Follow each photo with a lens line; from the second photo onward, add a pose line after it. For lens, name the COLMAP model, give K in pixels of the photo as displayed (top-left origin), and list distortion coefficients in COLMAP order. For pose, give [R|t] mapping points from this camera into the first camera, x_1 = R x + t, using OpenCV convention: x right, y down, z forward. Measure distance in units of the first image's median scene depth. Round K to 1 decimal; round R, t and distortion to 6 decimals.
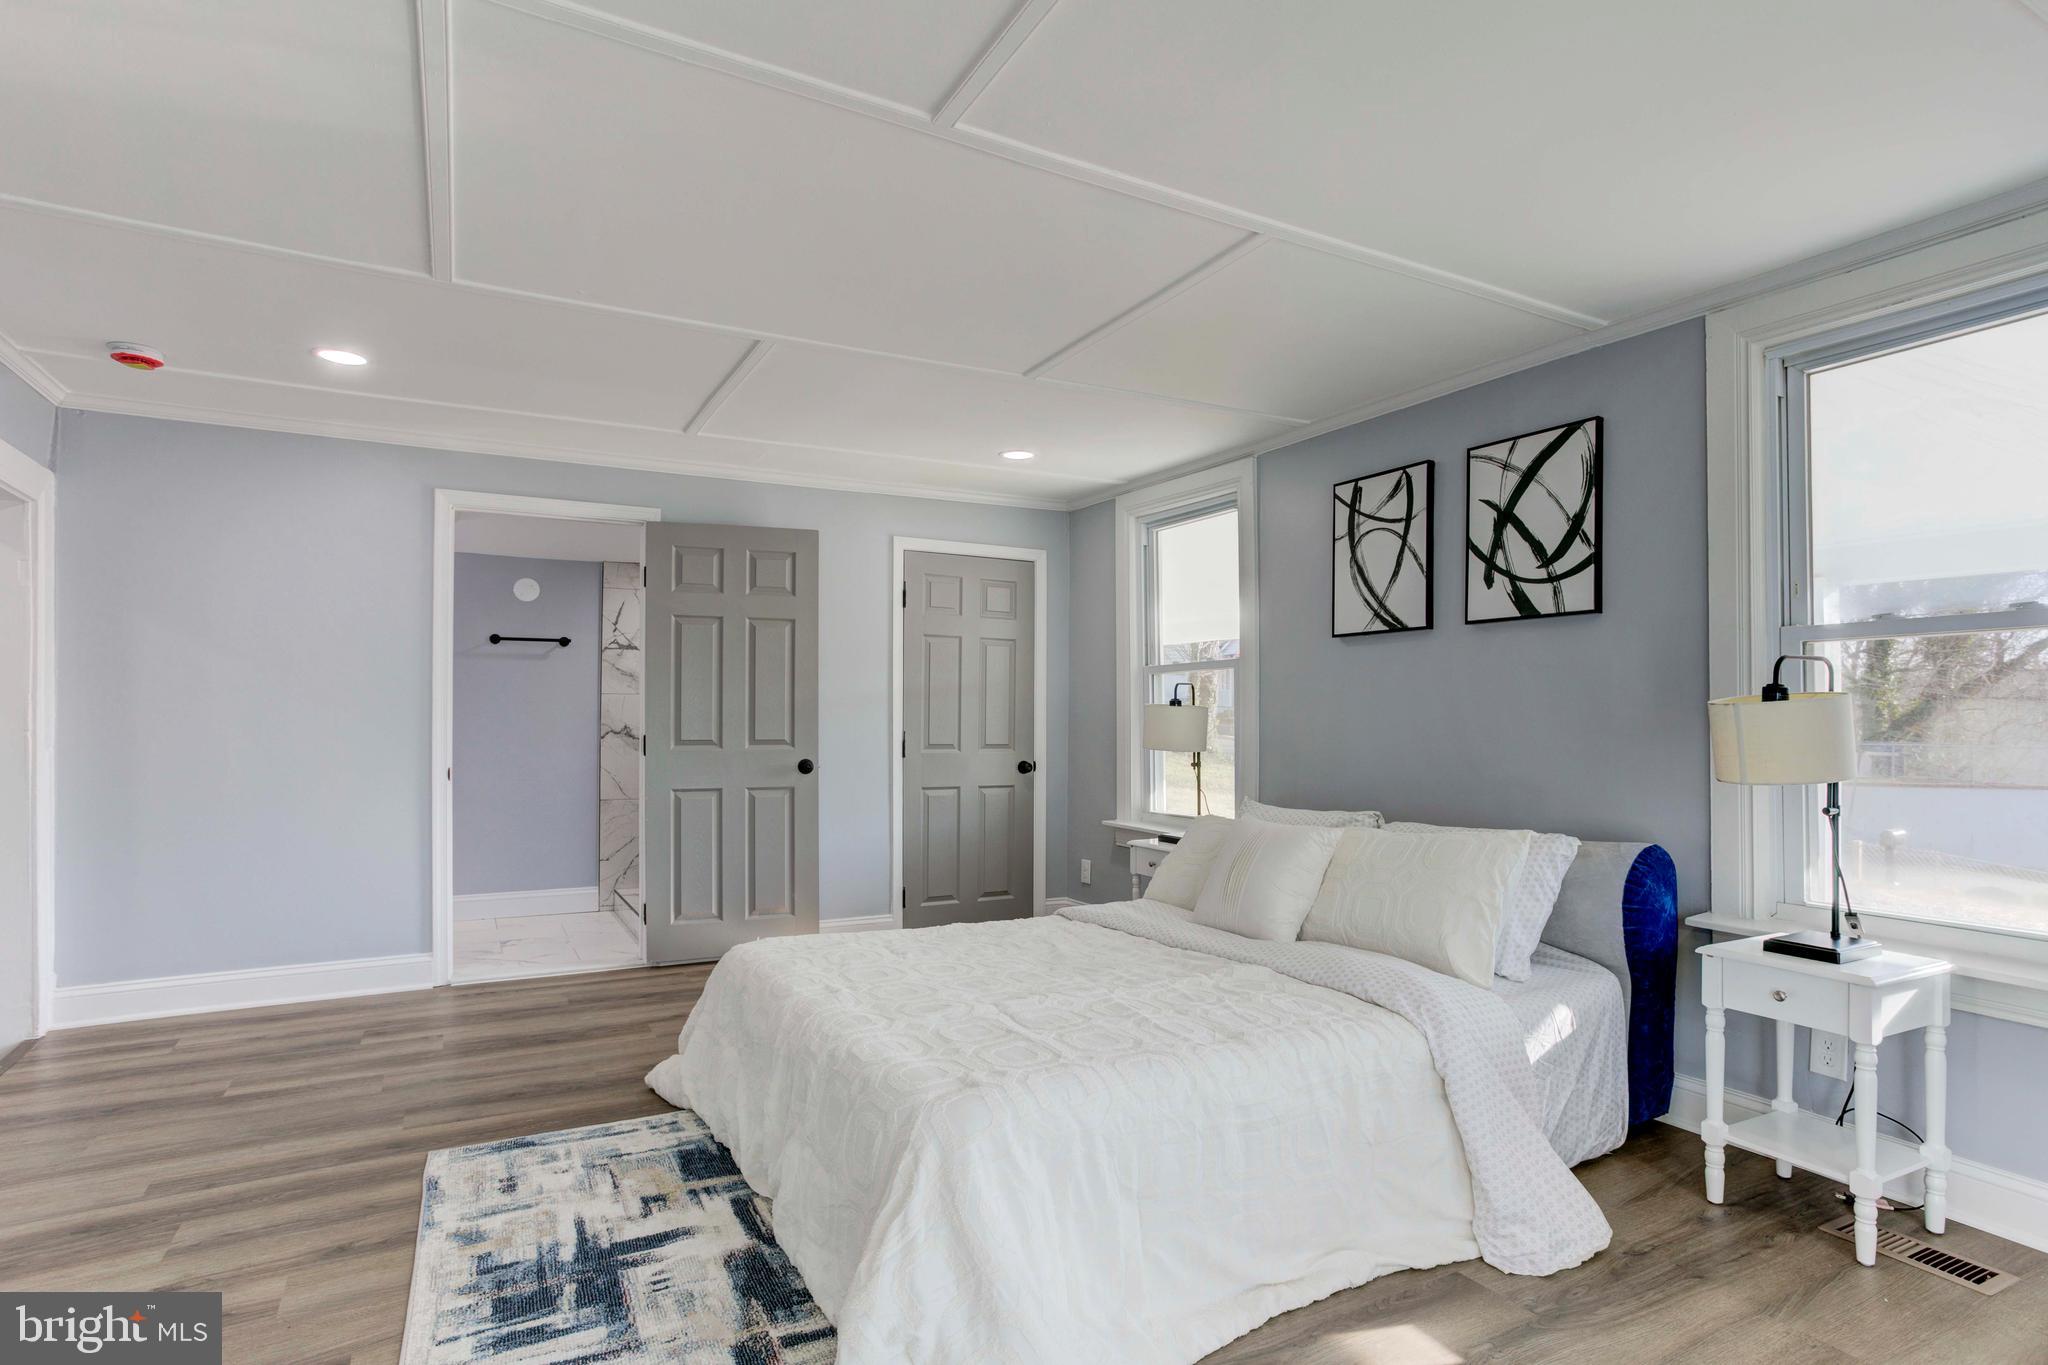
lens RADIAL K [[1012.3, 0, 1031.8], [0, 1012.3, 697.2], [0, 0, 1]] dist [-0.035928, 0.010019]
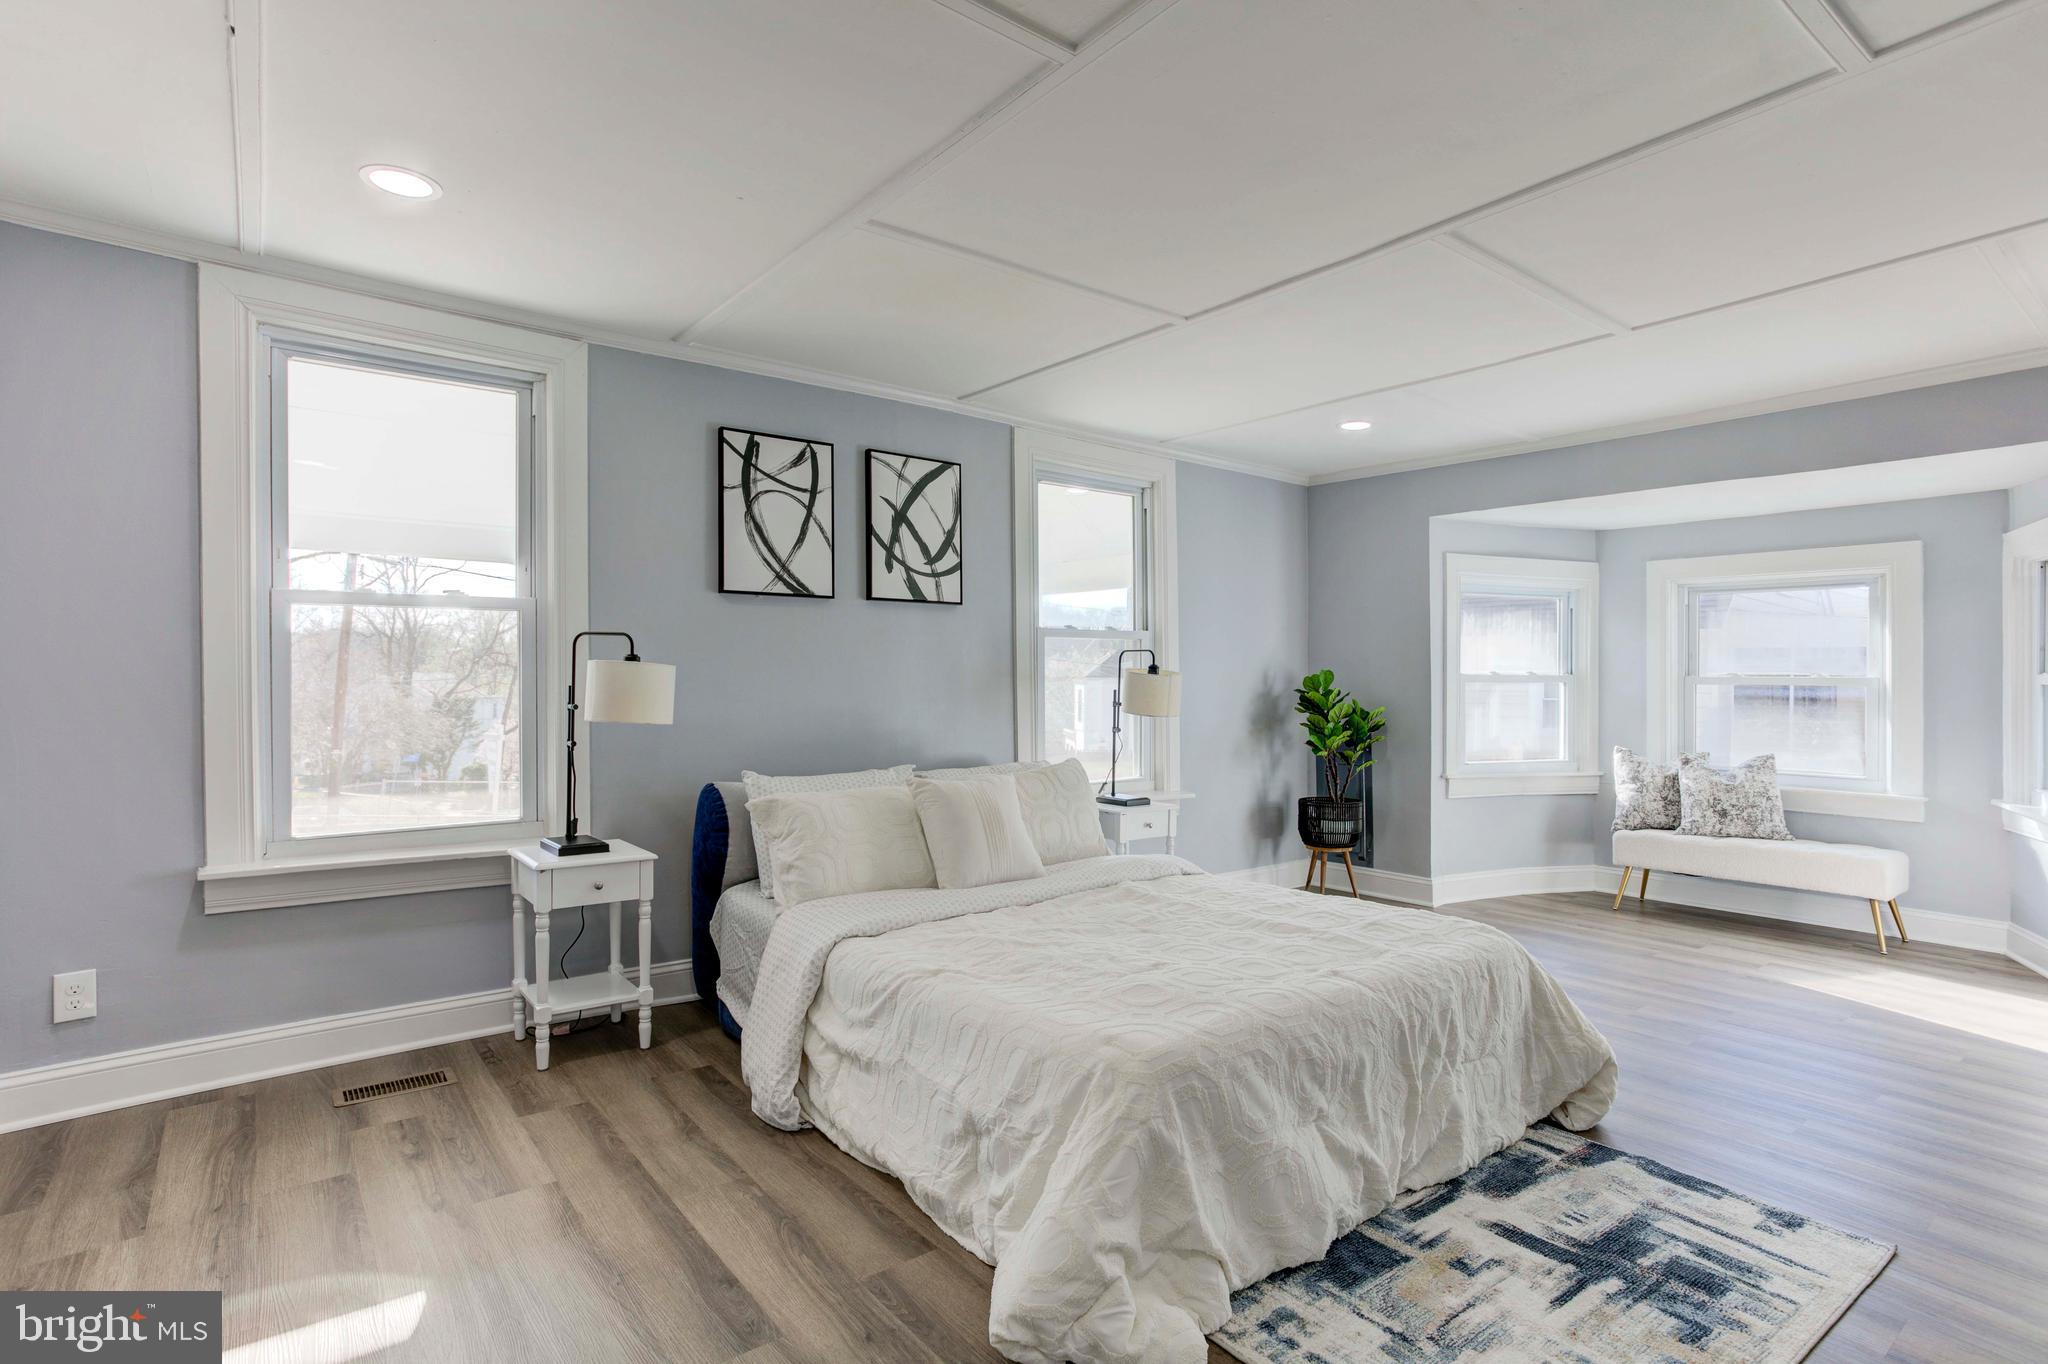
lens RADIAL K [[1012.3, 0, 1015.5], [0, 1012.3, 682.9], [0, 0, 1]] dist [-0.035928, 0.010019]
pose [[-0.133664, -0.010510, 0.990971, -0.785545], [-0.026258, 0.999630, 0.007061, 0.012053], [-0.990679, -0.025078, -0.133890, 1.024290]]
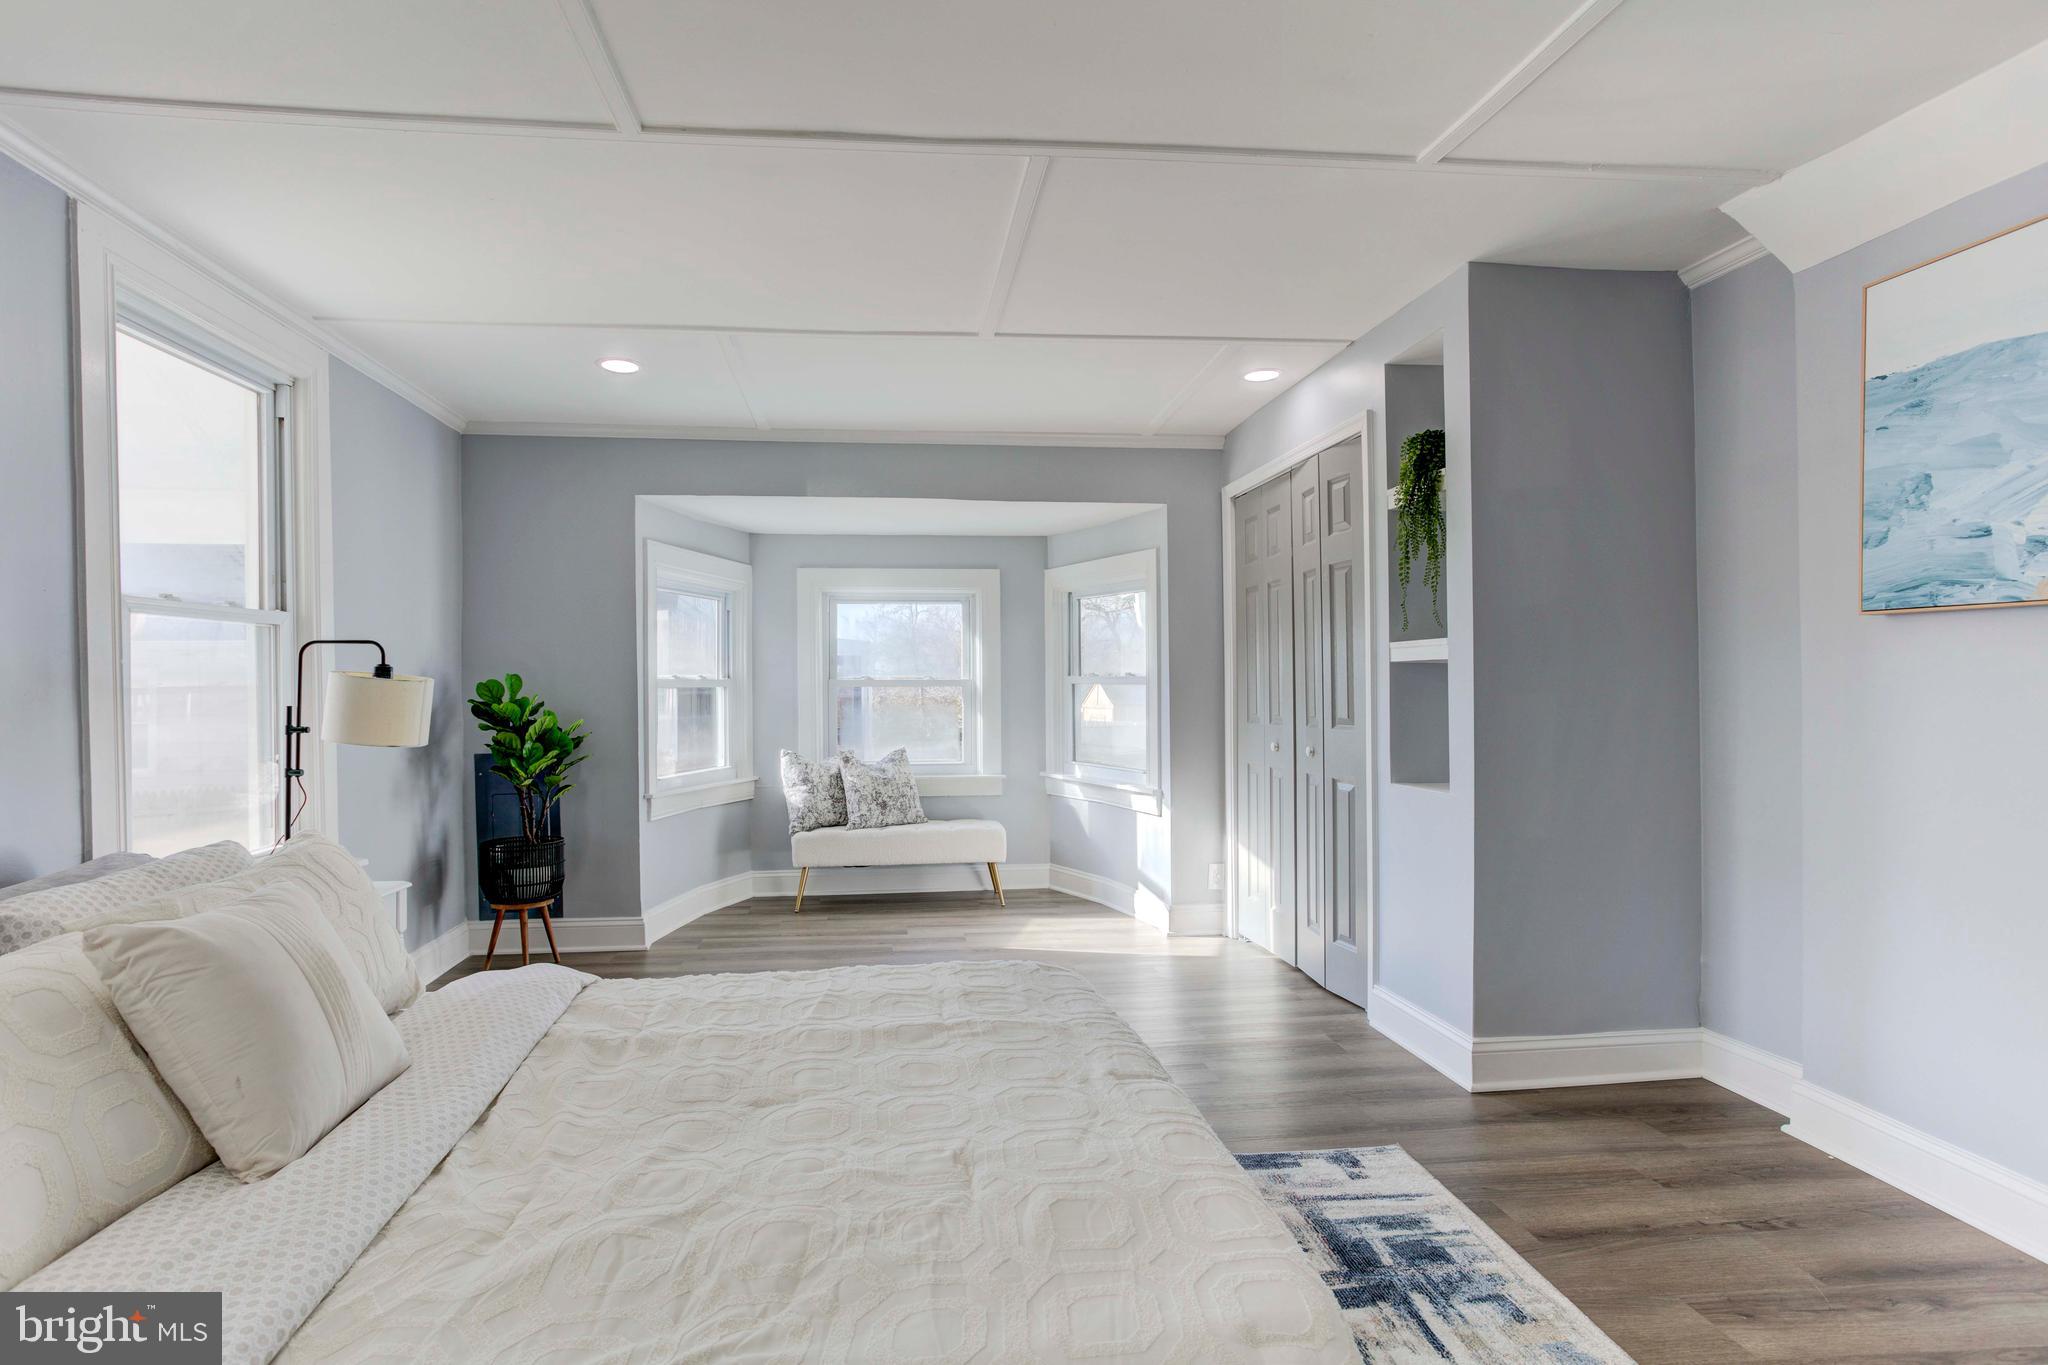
lens RADIAL K [[1012.3, 0, 968.8], [0, 1012.3, 674.5], [0, 0, 1]] dist [-0.035928, 0.010019]
pose [[-0.910578, 0.004838, 0.413309, -0.287238], [-0.006777, 0.999622, -0.026632, 0.019637], [-0.413281, -0.027052, -0.910202, 1.212840]]
